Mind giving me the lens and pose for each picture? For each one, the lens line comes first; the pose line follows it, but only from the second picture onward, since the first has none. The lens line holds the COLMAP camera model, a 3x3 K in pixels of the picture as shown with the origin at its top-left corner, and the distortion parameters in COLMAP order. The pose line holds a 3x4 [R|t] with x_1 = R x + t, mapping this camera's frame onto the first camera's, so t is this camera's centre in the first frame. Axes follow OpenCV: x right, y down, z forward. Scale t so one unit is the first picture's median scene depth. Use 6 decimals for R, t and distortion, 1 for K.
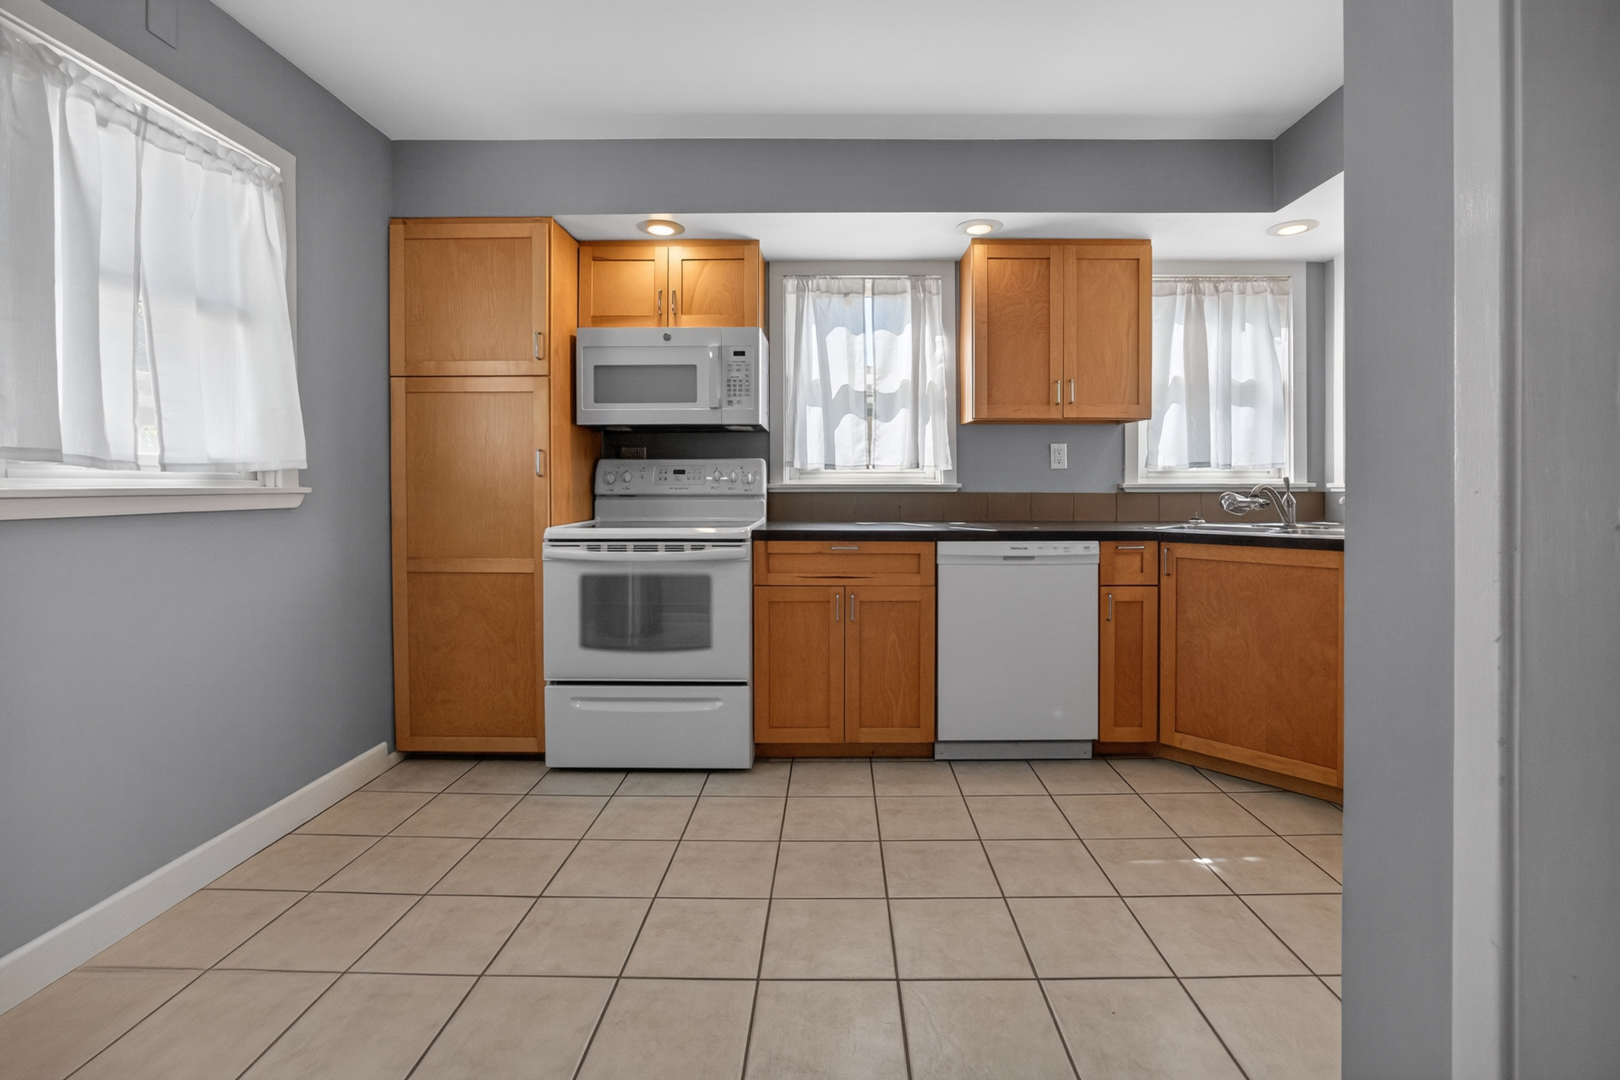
lens RADIAL K [[775.0, 0, 829.7], [0, 775.0, 490.1], [0, 0, 1]] dist [-0.001258, 0.017946]
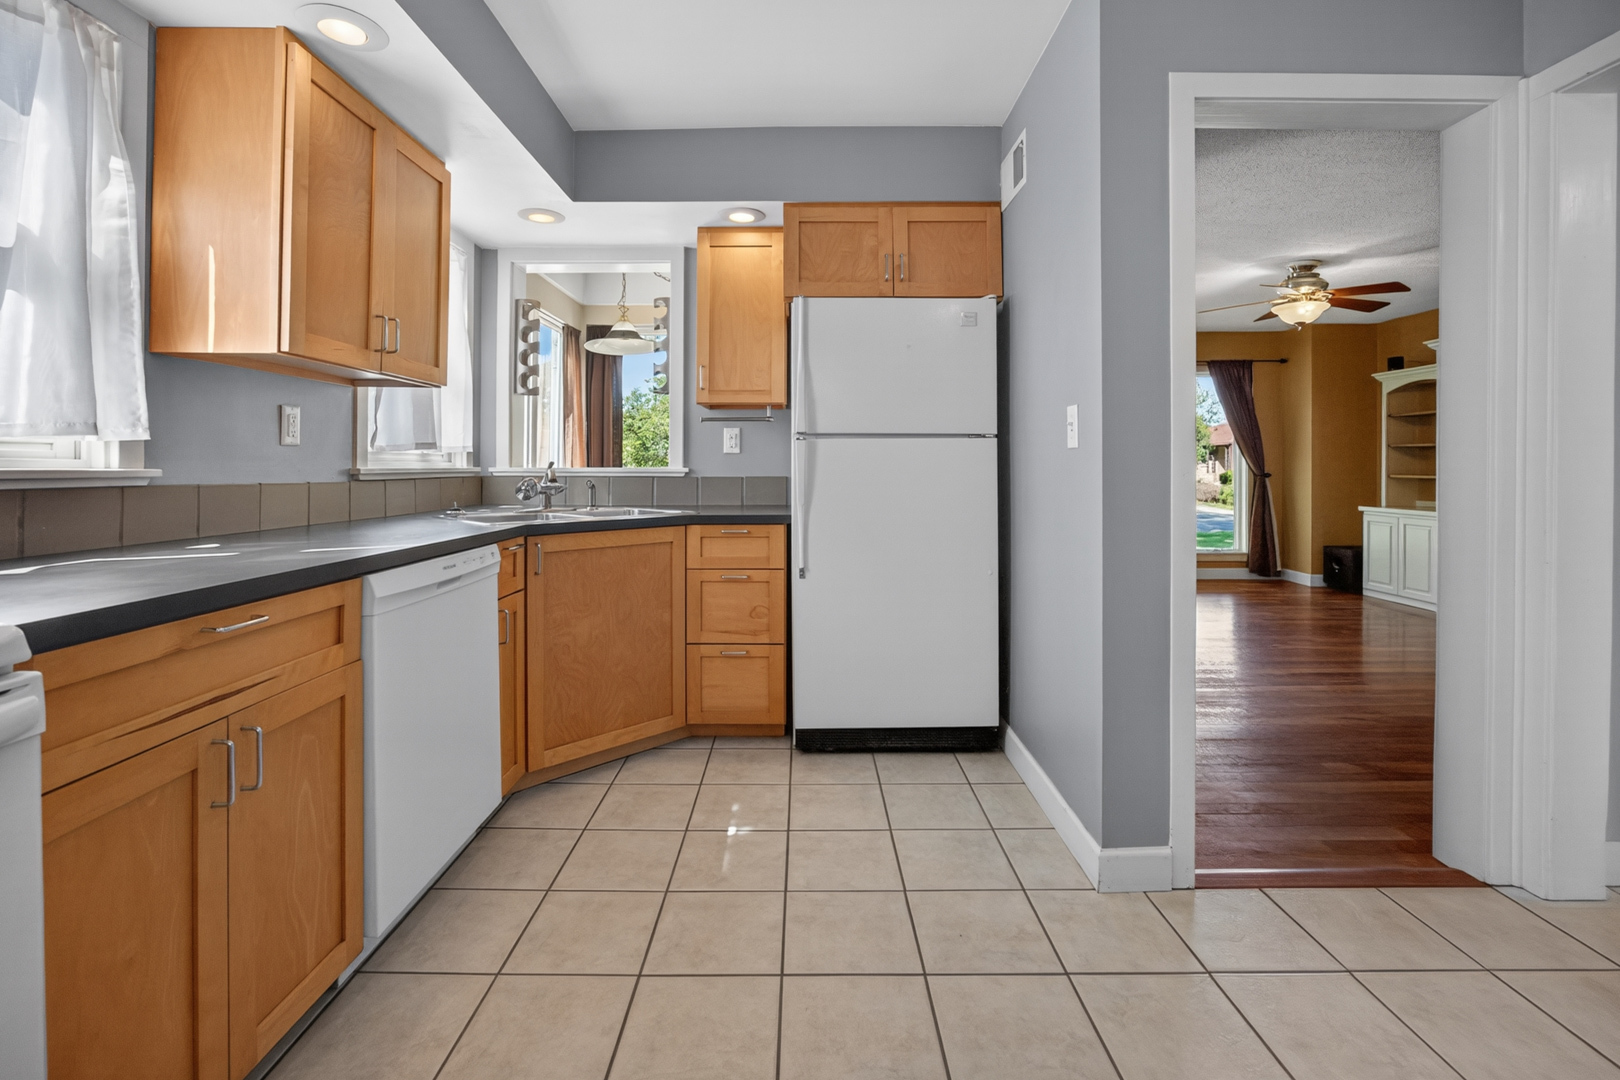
lens RADIAL K [[755.2, 0, 854.0], [0, 755.2, 462.3], [0, 0, 1]] dist [-0.030129, 0.015222]
pose [[-0.068193, 0.006212, 0.997653, -0.372005], [0.008808, 0.999945, -0.005624, -0.006377], [-0.997633, 0.008403, -0.068244, 0.628199]]
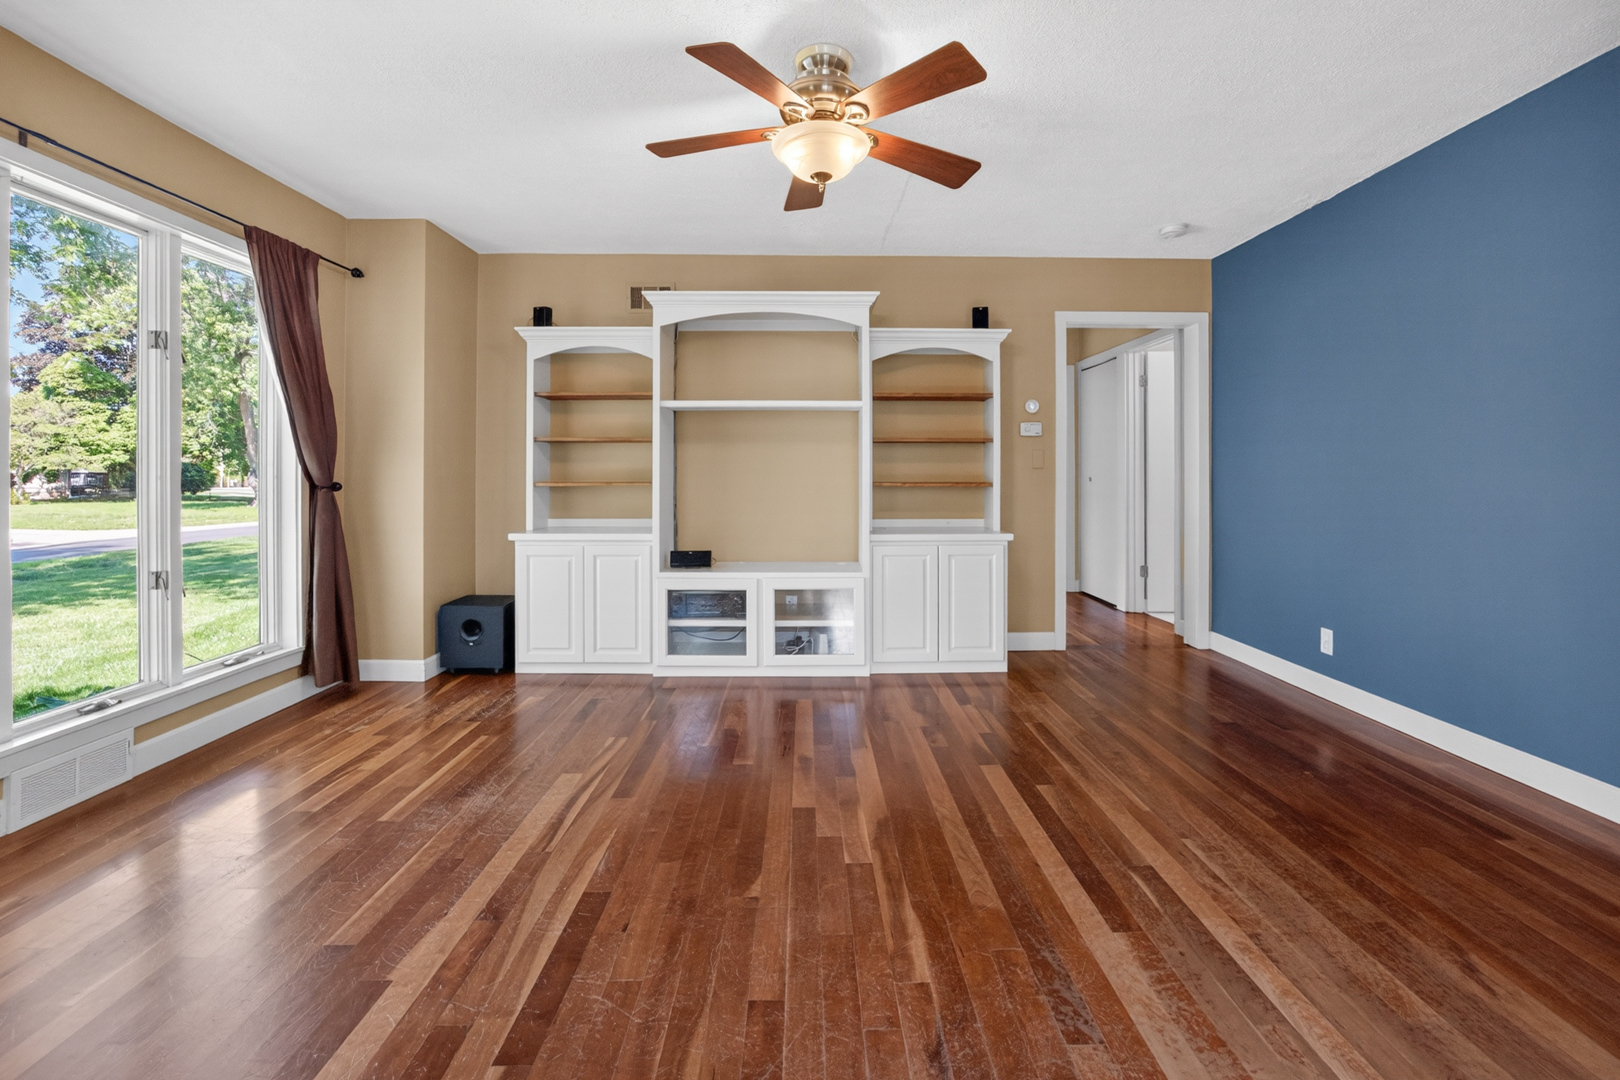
lens RADIAL K [[719.2, 0, 837.8], [0, 719.2, 484.7], [0, 0, 1]] dist [-0.037952, 0.012803]
pose [[-0.999811, 0.001623, -0.019379, 1.149468], [0.001122, 0.999666, 0.025815, -0.000109], [0.019414, 0.025789, -0.999479, 0.321469]]
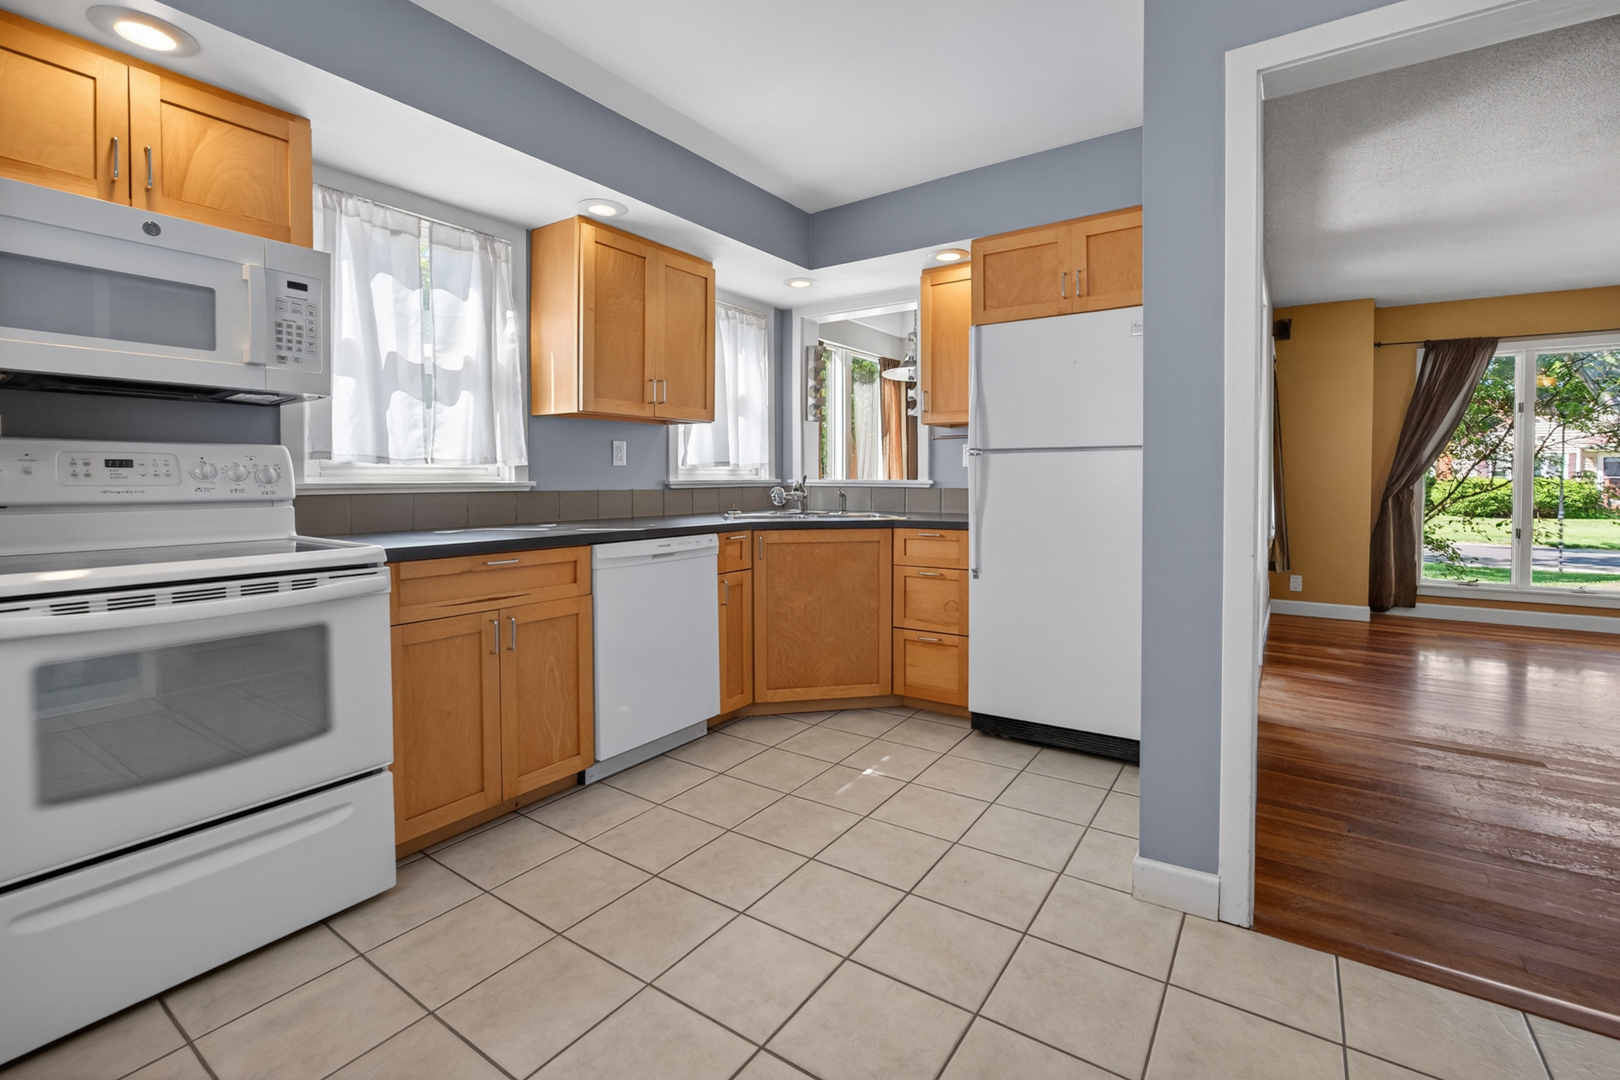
lens RADIAL K [[775.0, 0, 829.7], [0, 775.0, 490.1], [0, 0, 1]] dist [-0.001258, 0.017946]
pose [[0.516339, -0.014574, 0.856260, -0.452738], [0.010596, 0.999887, 0.010630, -0.004583], [-0.856319, 0.003584, 0.516435, 0.267867]]
